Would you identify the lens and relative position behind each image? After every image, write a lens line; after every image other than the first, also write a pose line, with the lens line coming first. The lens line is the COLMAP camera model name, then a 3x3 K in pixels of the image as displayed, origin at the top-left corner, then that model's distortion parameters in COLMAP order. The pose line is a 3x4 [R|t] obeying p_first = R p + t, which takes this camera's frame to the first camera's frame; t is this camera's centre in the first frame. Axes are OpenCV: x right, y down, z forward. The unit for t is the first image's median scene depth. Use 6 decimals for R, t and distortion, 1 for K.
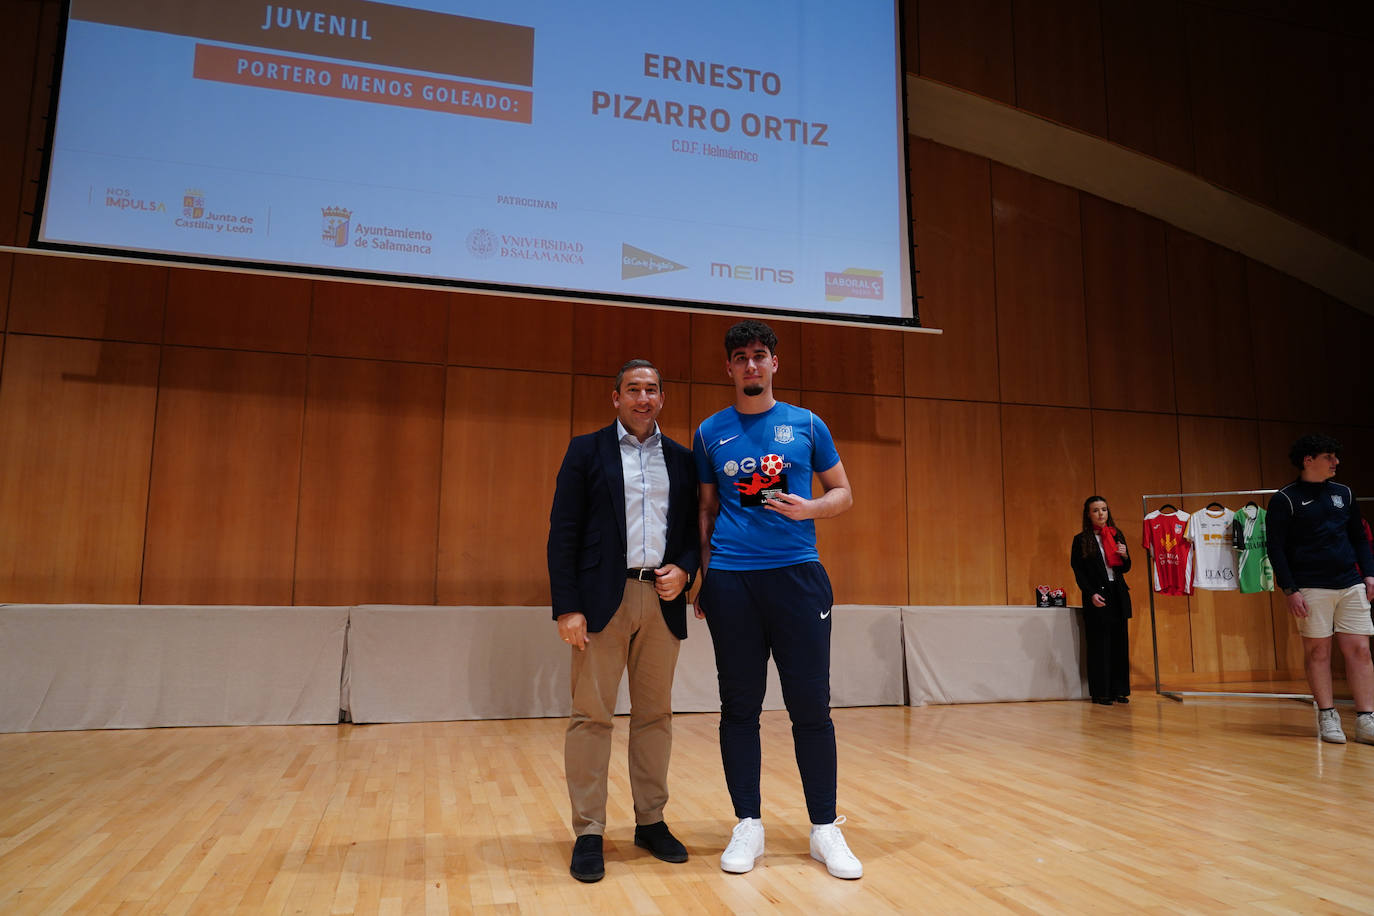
lens RADIAL K [[942.1, 0, 686.8], [0, 942.1, 461.5], [0, 0, 1]] dist [-0.002254, 0.002911]
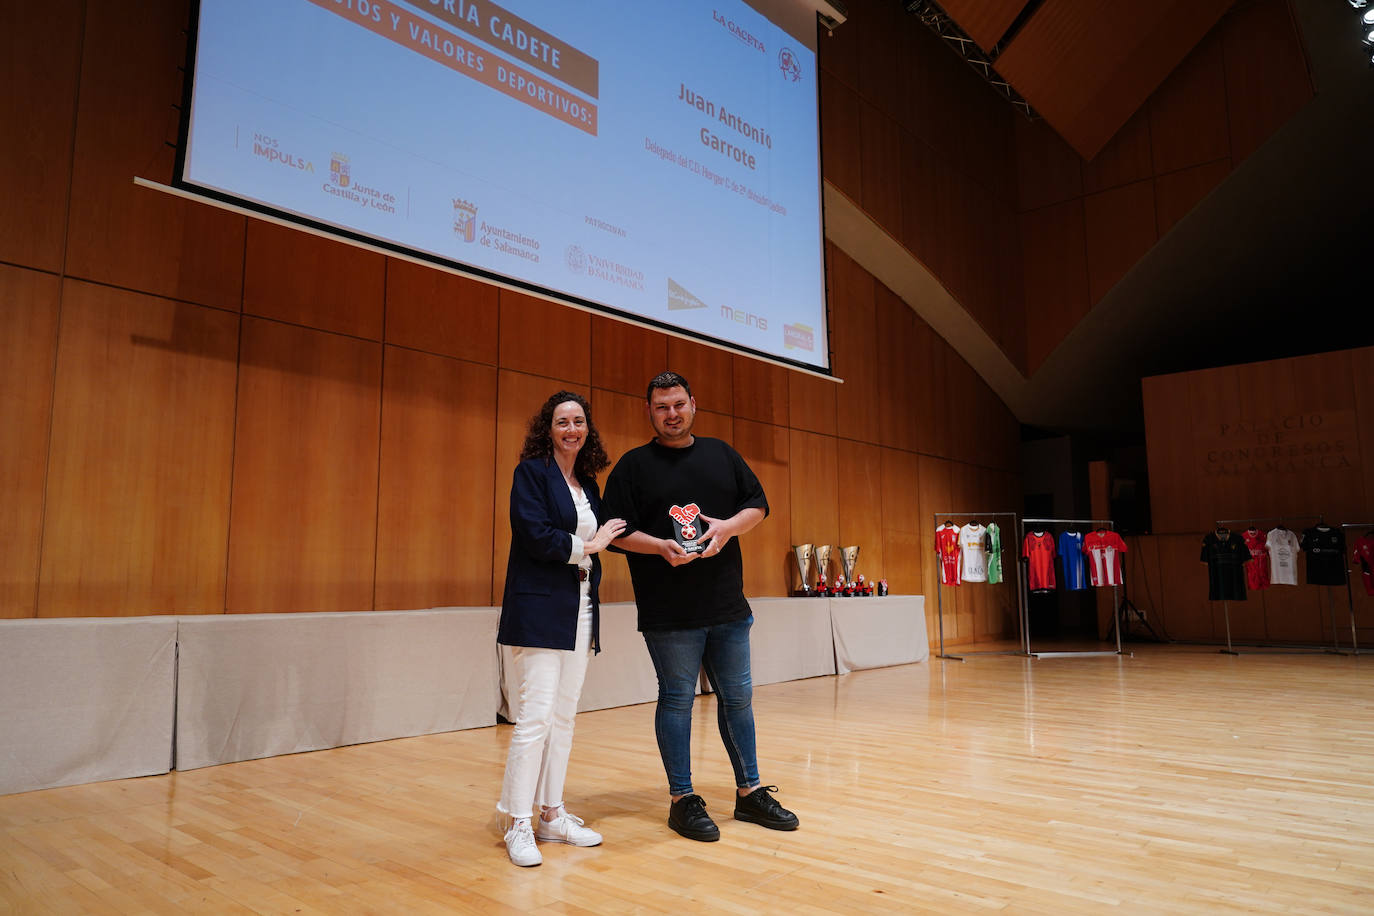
lens RADIAL K [[946.1, 0, 683.4], [0, 946.1, 468.2], [0, 0, 1]] dist [-0.002411, 0.005732]
pose [[0.838177, 0.052475, 0.542868, -0.647201], [-0.059239, 0.998231, -0.005028, -0.002005], [-0.542171, -0.027945, 0.839803, 0.043998]]
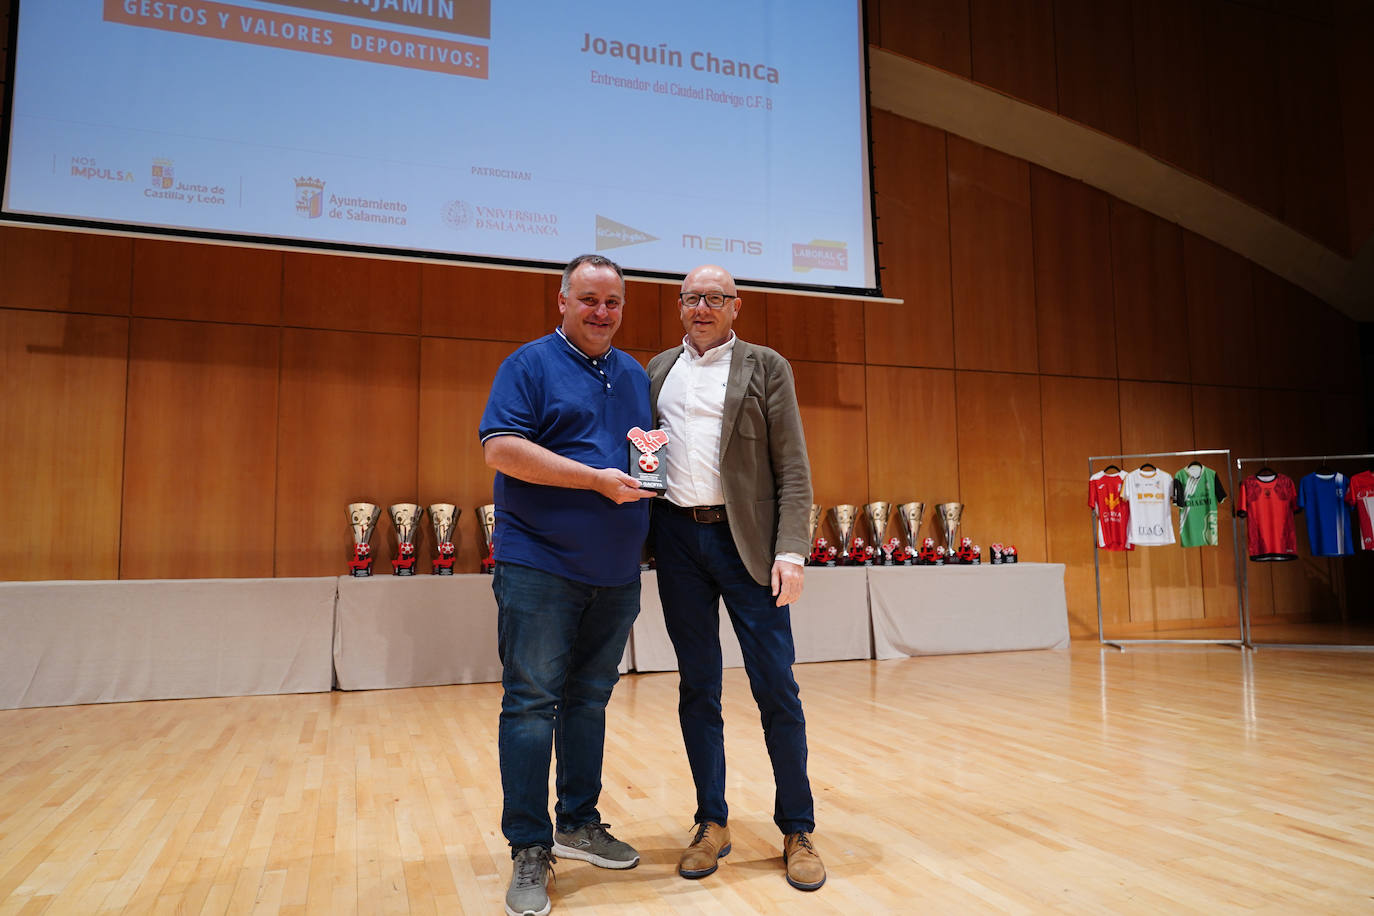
lens RADIAL K [[946.1, 0, 683.4], [0, 946.1, 468.2], [0, 0, 1]] dist [-0.002411, 0.005732]
pose [[0.997631, -0.012906, 0.067569, -0.046503], [0.009746, 0.998852, 0.046901, -0.006630], [-0.068097, -0.046132, 0.996612, -0.031245]]
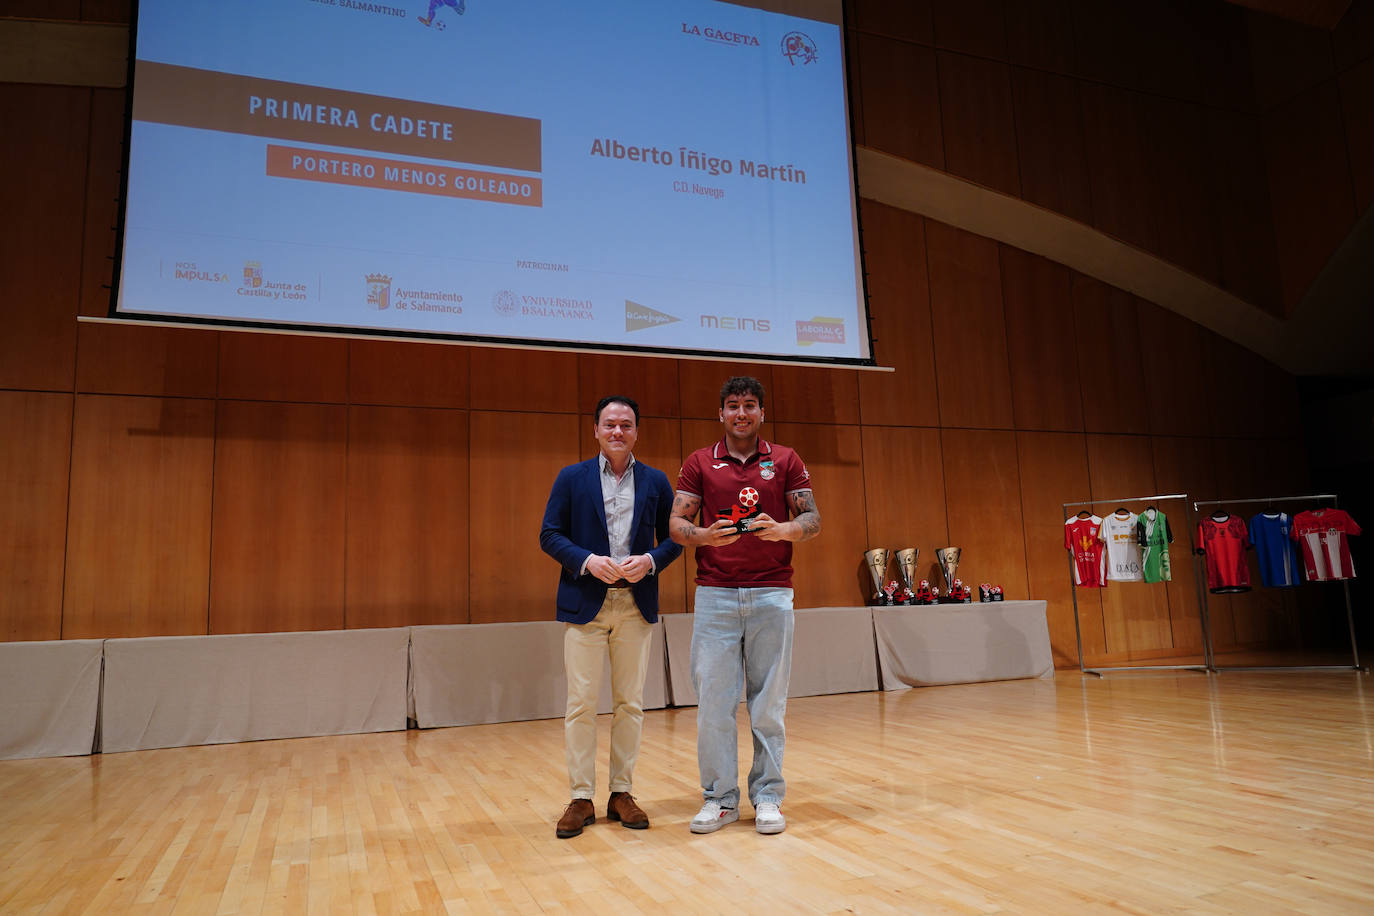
lens RADIAL K [[946.2, 0, 680.1], [0, 946.2, 471.6], [0, 0, 1]] dist [-0.002082, 0.002763]
pose [[0.994853, -0.030991, 0.096468, -0.119064], [0.031649, 0.999485, -0.005294, -0.015009], [-0.096254, 0.008320, 0.995322, -0.149798]]
